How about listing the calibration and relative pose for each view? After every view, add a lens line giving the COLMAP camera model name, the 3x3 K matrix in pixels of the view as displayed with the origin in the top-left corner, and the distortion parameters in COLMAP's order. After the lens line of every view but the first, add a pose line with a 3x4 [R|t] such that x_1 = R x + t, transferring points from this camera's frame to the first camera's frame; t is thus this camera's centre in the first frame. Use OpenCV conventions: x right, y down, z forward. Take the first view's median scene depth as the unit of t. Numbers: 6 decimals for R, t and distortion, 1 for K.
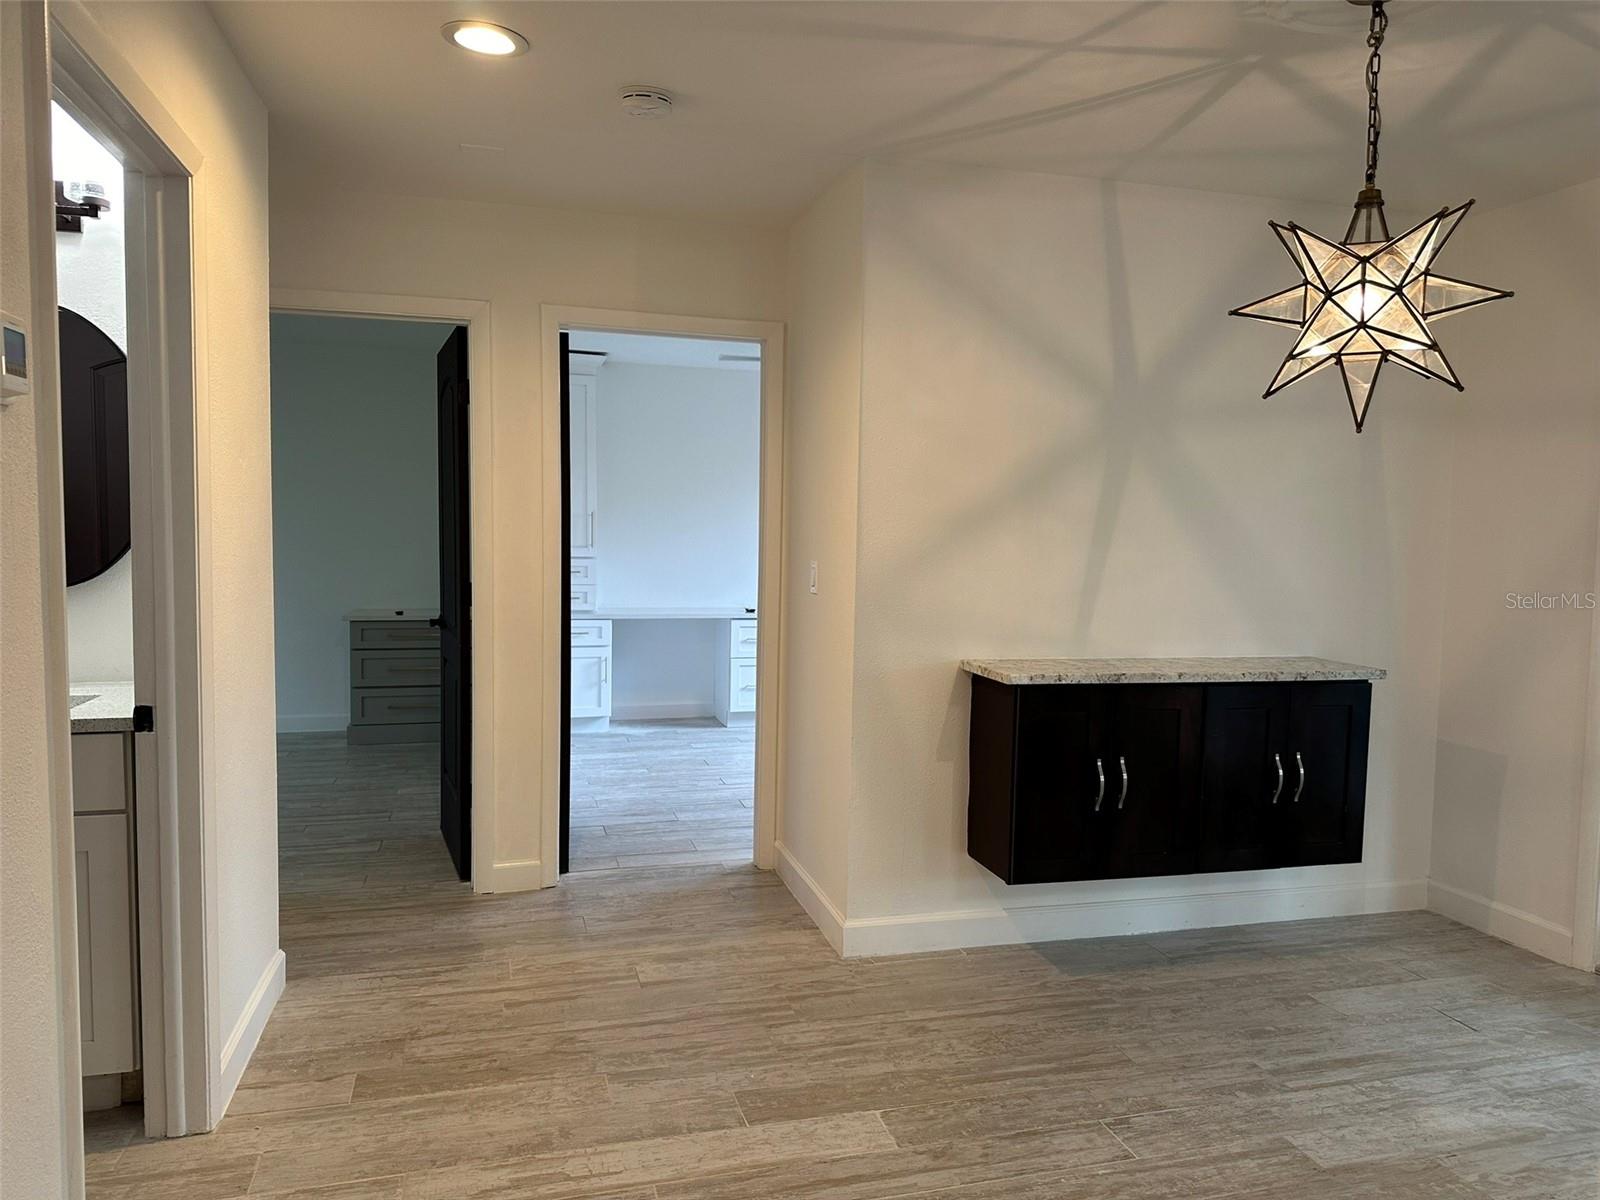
lens RADIAL K [[1133.9, 0, 800.0], [0, 1133.9, 600.0], [0, 0, 1]] dist [0.039676, -0.041293]
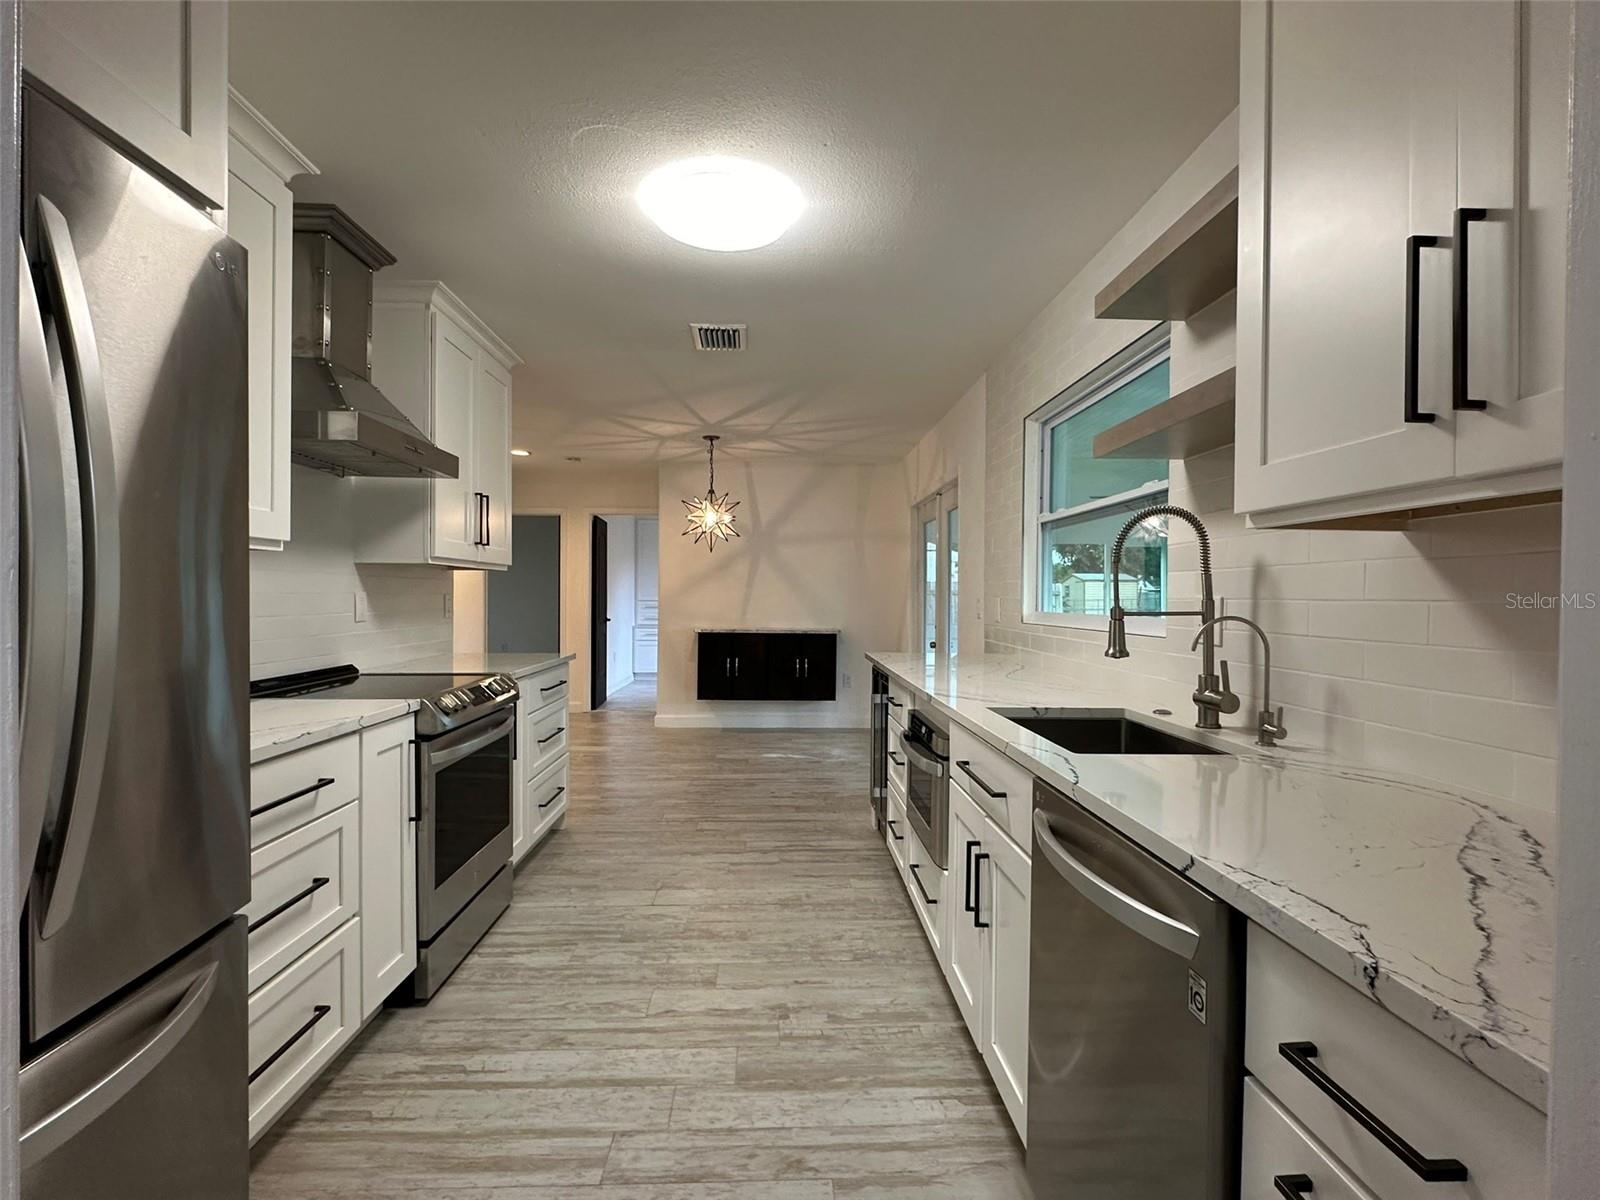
lens RADIAL K [[785.2, 0, 802.5], [0, 785.2, 603.4], [0, 0, 1]] dist [-0.006677, 0.001148]
pose [[0.975056, -0.007981, -0.221816, 0.913357], [-0.003227, 0.998738, -0.050122, 0.101068], [0.221936, 0.049588, 0.973800, -0.970656]]
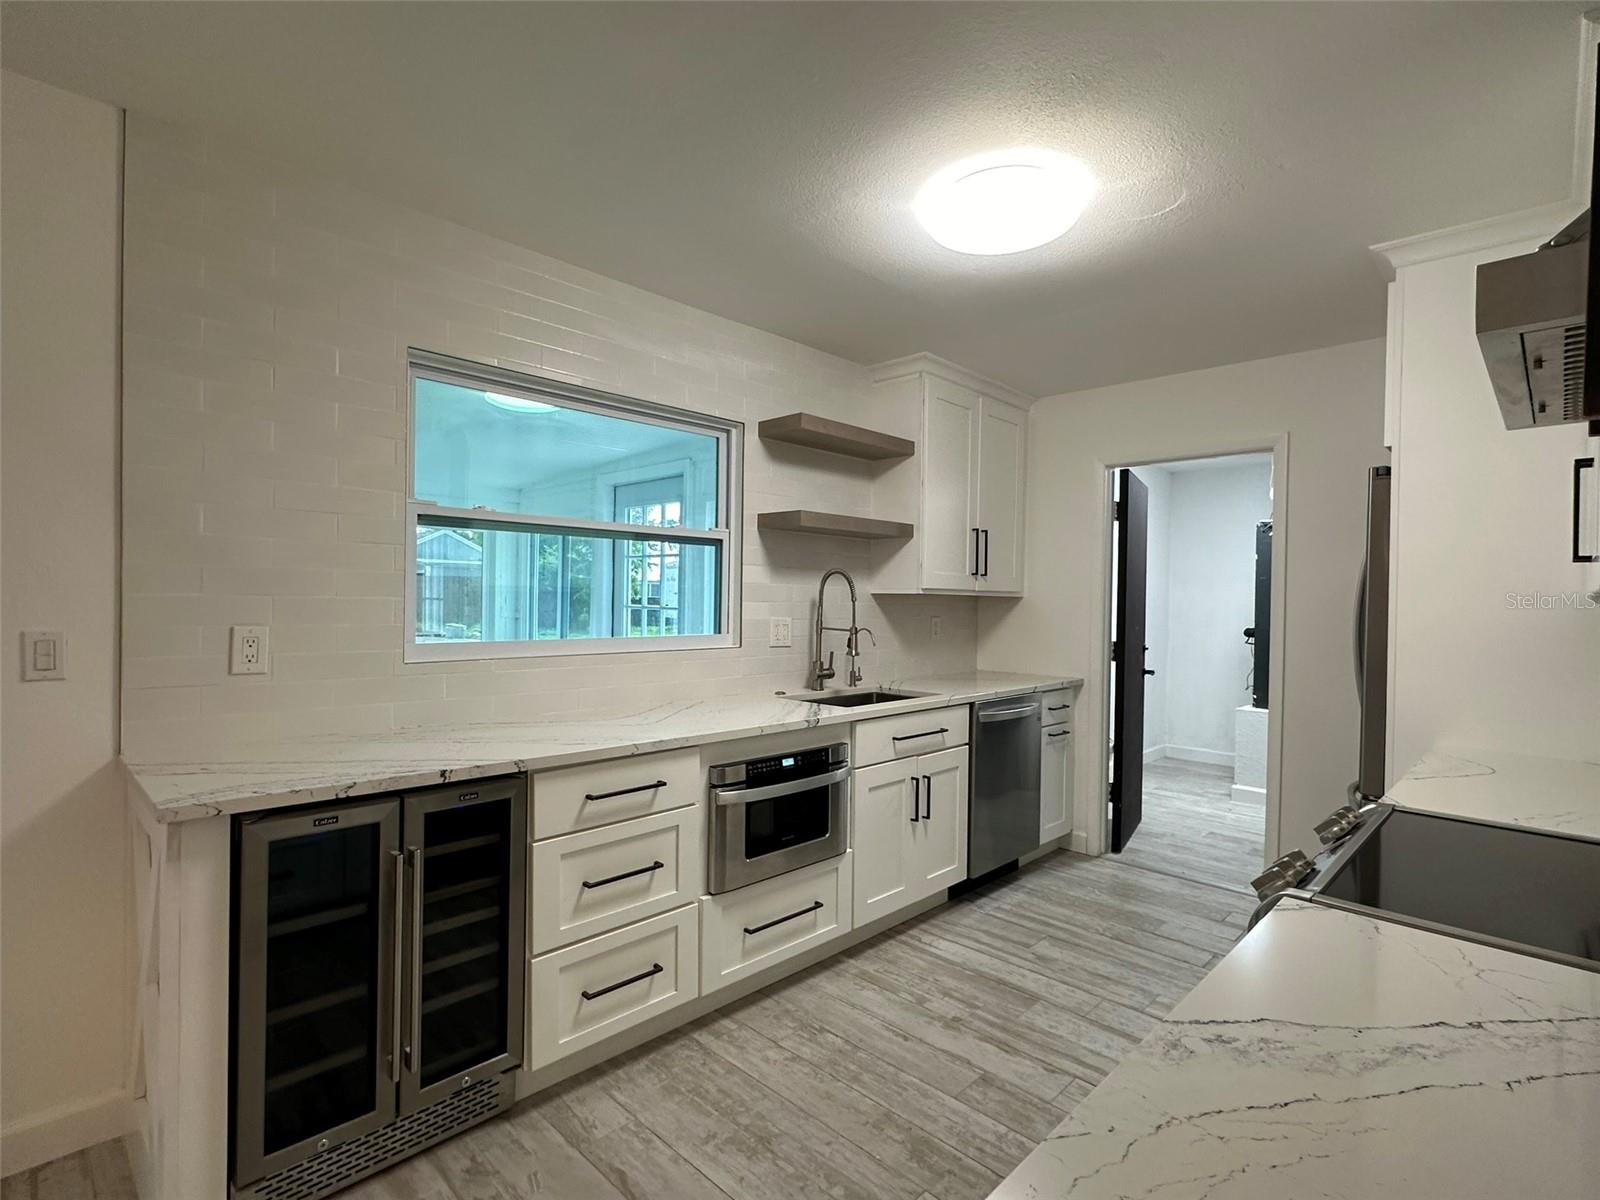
lens RADIAL K [[784.7, 0, 800.0], [0, 784.7, 600.0], [0, 0, 1]] dist [-0.013643, 0.006606]
pose [[-0.507280, -0.030855, 0.861229, 0.195567], [0.025192, 0.998401, 0.050607, -0.010477], [-0.861413, 0.047368, -0.505692, 0.187841]]
